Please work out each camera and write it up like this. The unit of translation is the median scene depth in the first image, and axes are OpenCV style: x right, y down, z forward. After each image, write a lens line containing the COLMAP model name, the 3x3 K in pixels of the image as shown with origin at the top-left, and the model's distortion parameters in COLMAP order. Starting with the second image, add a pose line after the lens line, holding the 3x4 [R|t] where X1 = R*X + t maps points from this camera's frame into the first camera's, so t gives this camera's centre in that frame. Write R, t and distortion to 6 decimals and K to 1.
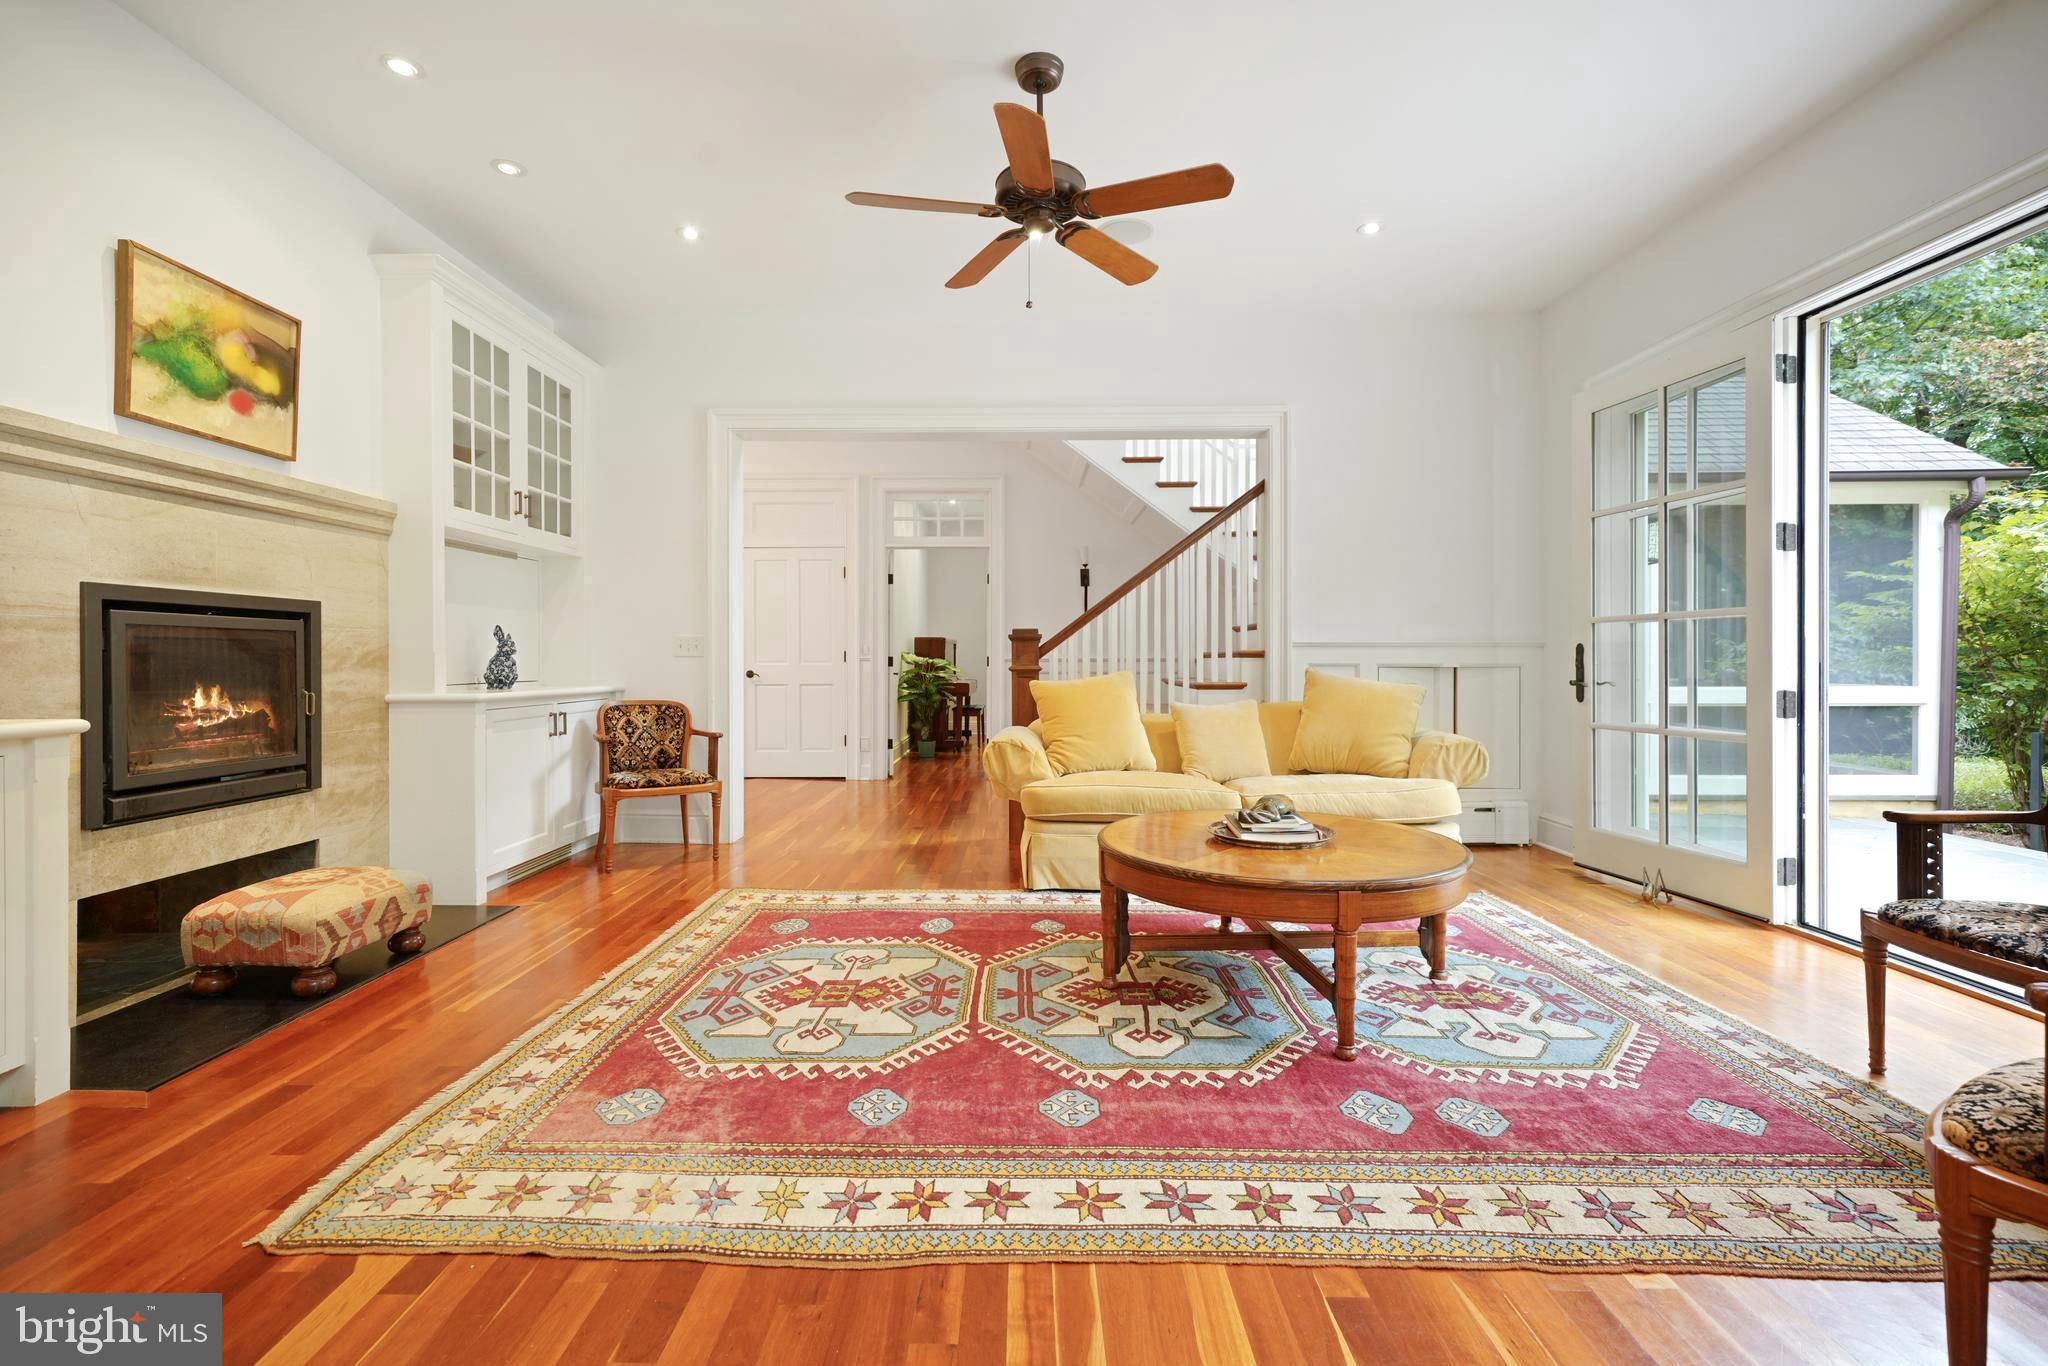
lens RADIAL K [[887.9, 0, 1017.5], [0, 887.9, 669.4], [0, 0, 1]] dist [0.002548, 0.000181]
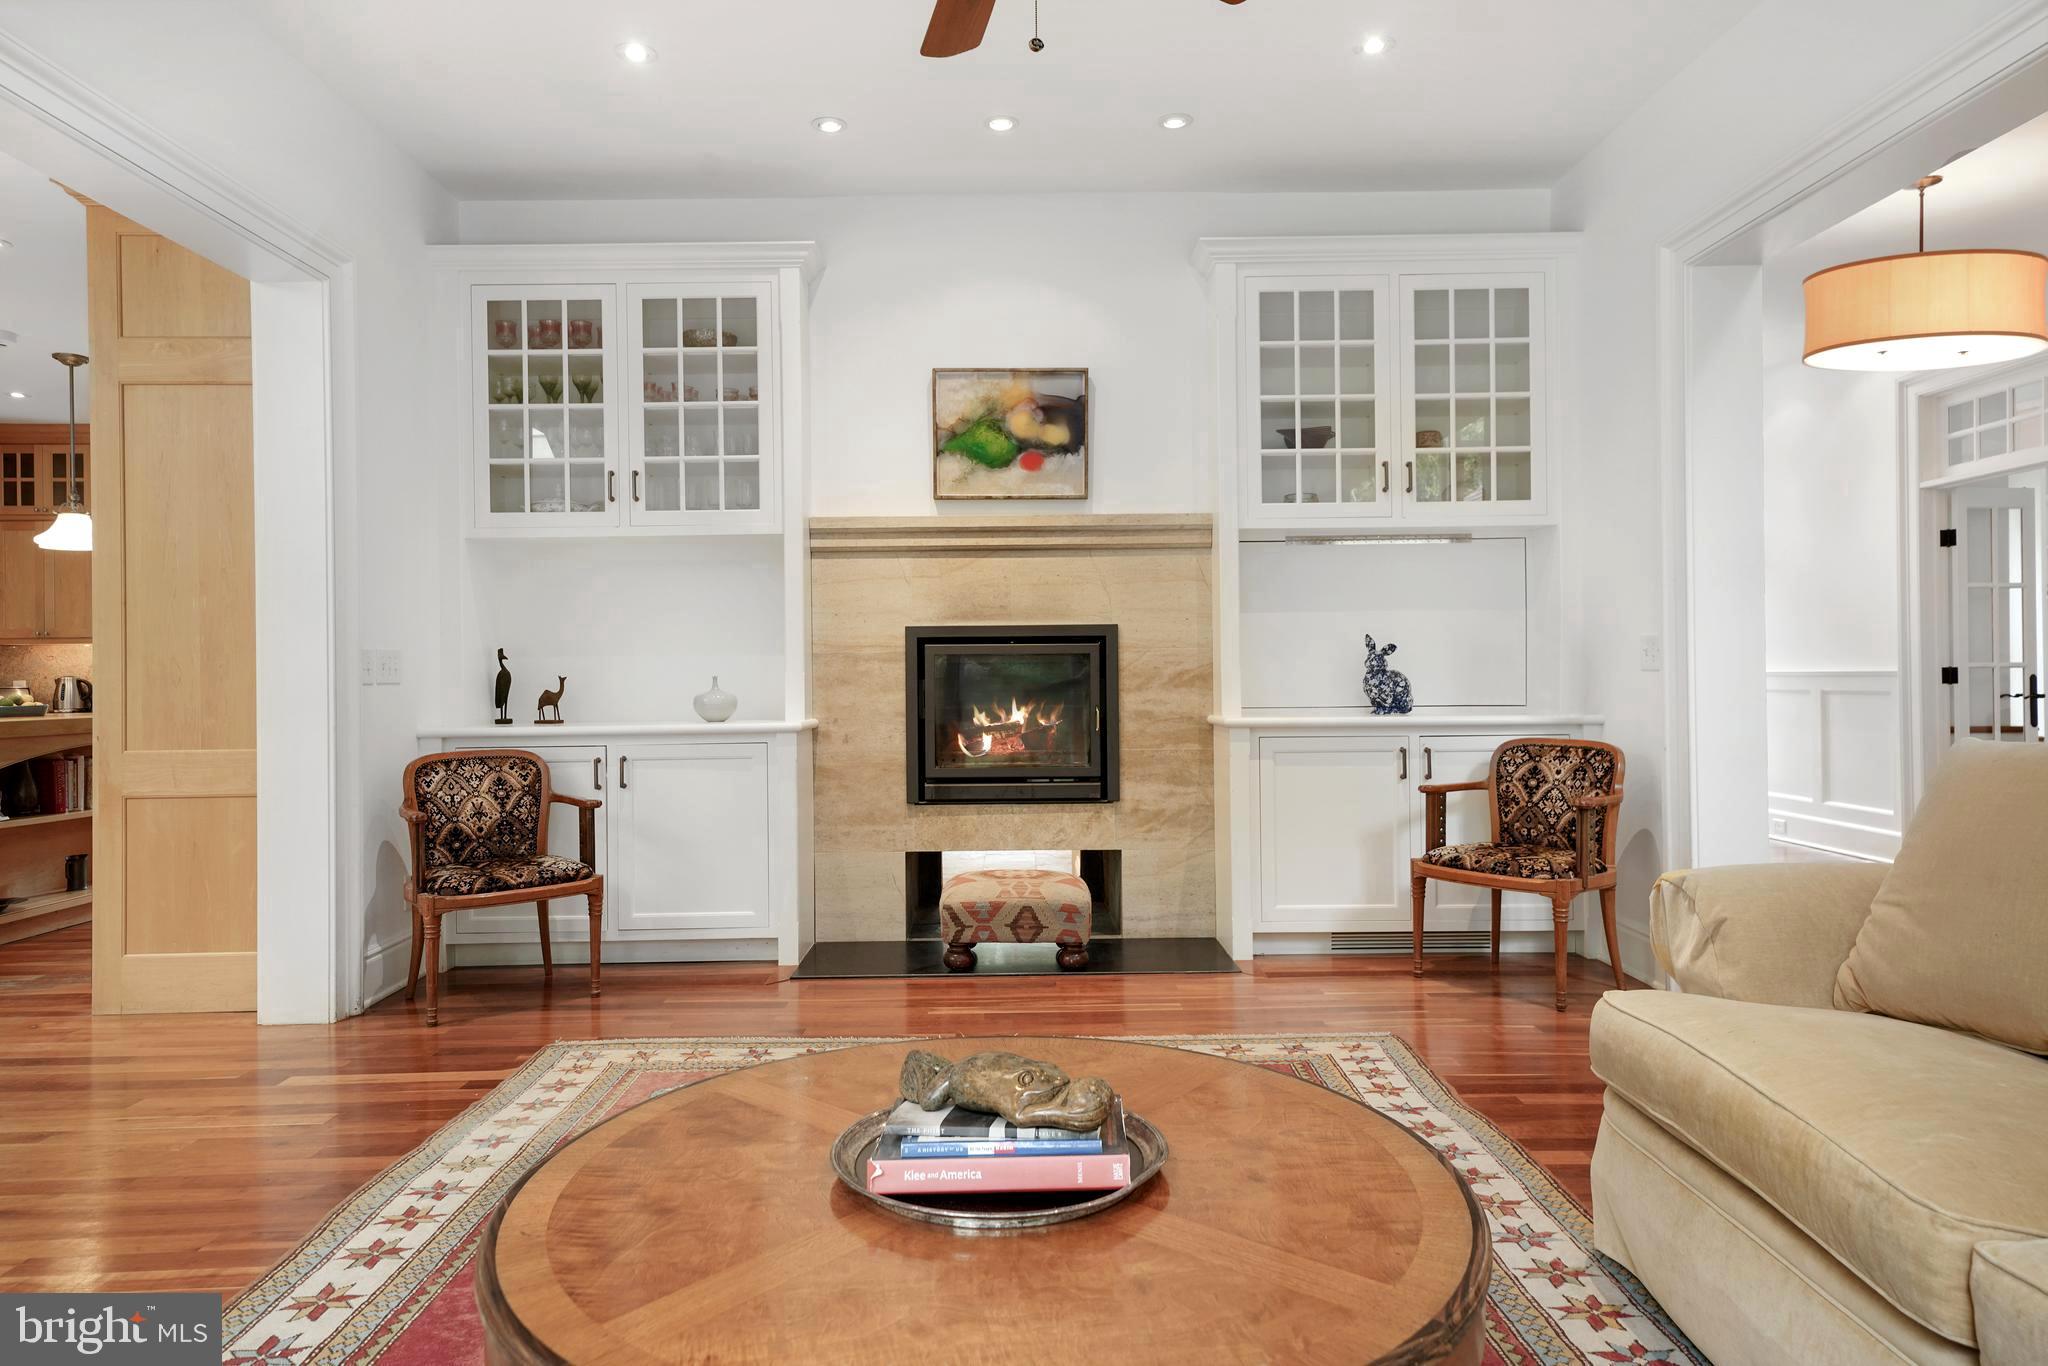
lens RADIAL K [[1251.1, 0, 1022.2], [0, 1251.1, 670.4], [0, 0, 1]] dist [0.014302, 0.002079]
pose [[0.021137, -0.004040, -0.999768, 0.727925], [-0.001618, 0.999990, -0.004075, -0.016222], [0.999775, 0.001704, 0.021130, 0.895224]]
